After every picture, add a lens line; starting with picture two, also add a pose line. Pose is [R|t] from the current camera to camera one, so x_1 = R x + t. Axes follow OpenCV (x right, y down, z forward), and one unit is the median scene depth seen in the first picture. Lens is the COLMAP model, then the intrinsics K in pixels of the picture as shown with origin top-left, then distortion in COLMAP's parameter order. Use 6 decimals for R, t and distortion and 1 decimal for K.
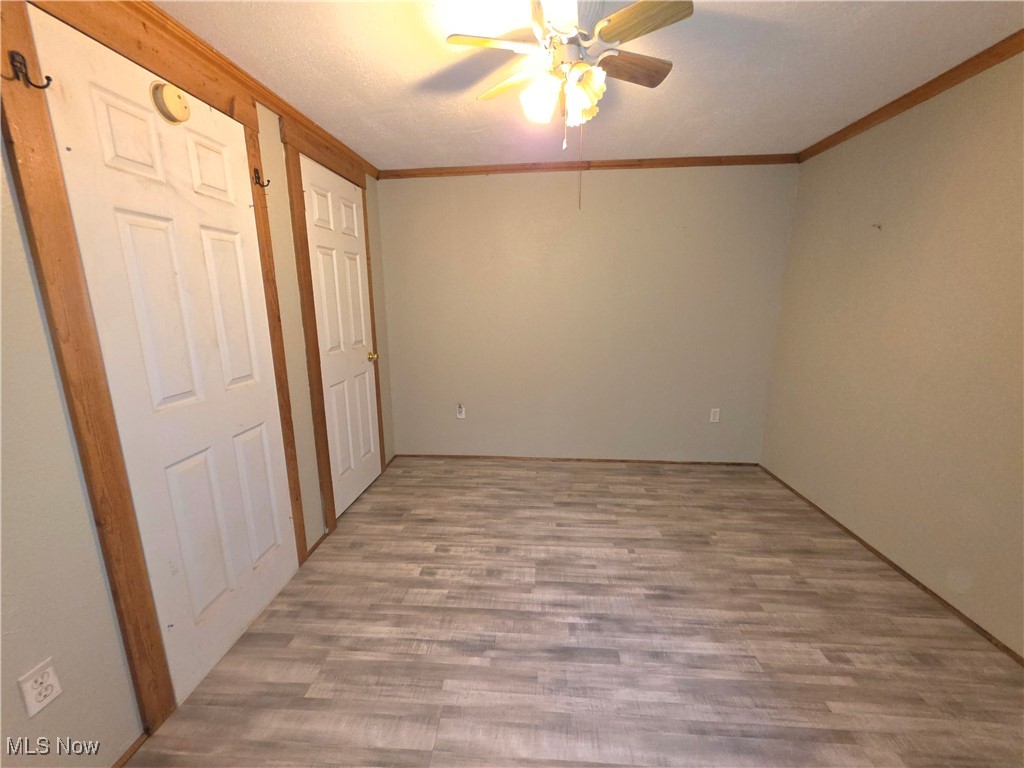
lens RADIAL K [[408.0, 0, 511.3], [0, 408.0, 384.6], [0, 0, 1]] dist [0.001753, -0.000226]
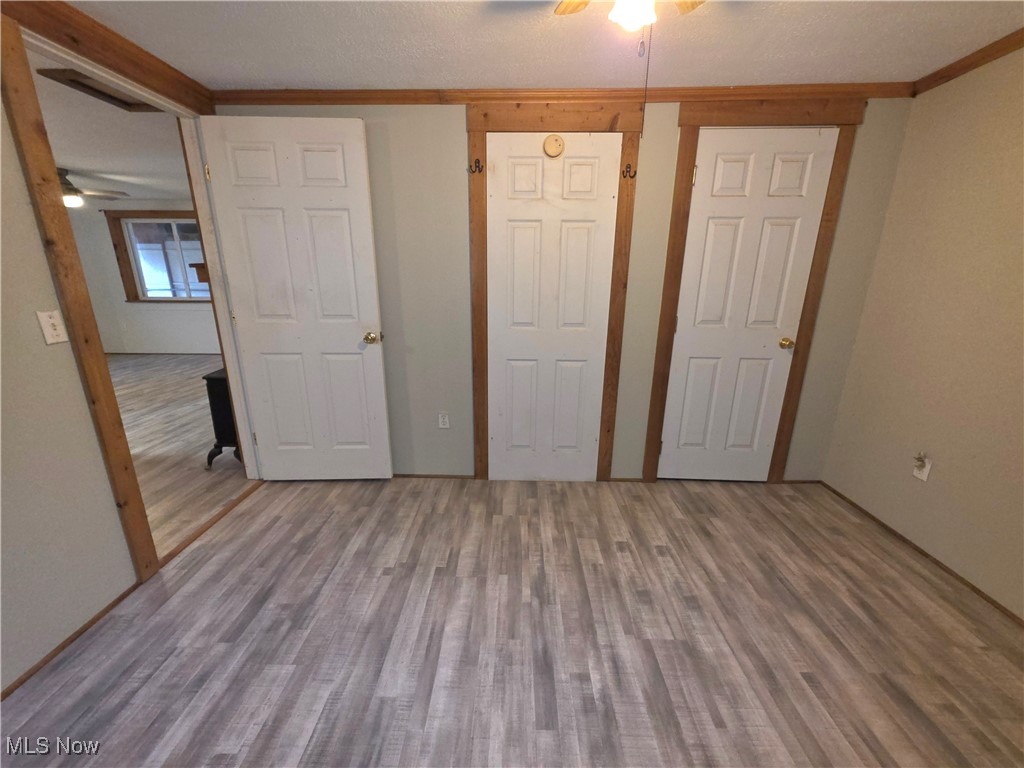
lens RADIAL K [[408.0, 0, 511.3], [0, 408.0, 384.6], [0, 0, 1]] dist [0.001753, -0.000226]
pose [[0.053511, 0.278036, -0.959079, 0.721640], [-0.222497, 0.939630, 0.259983, -0.131236], [0.973464, 0.199481, 0.112142, 0.614459]]
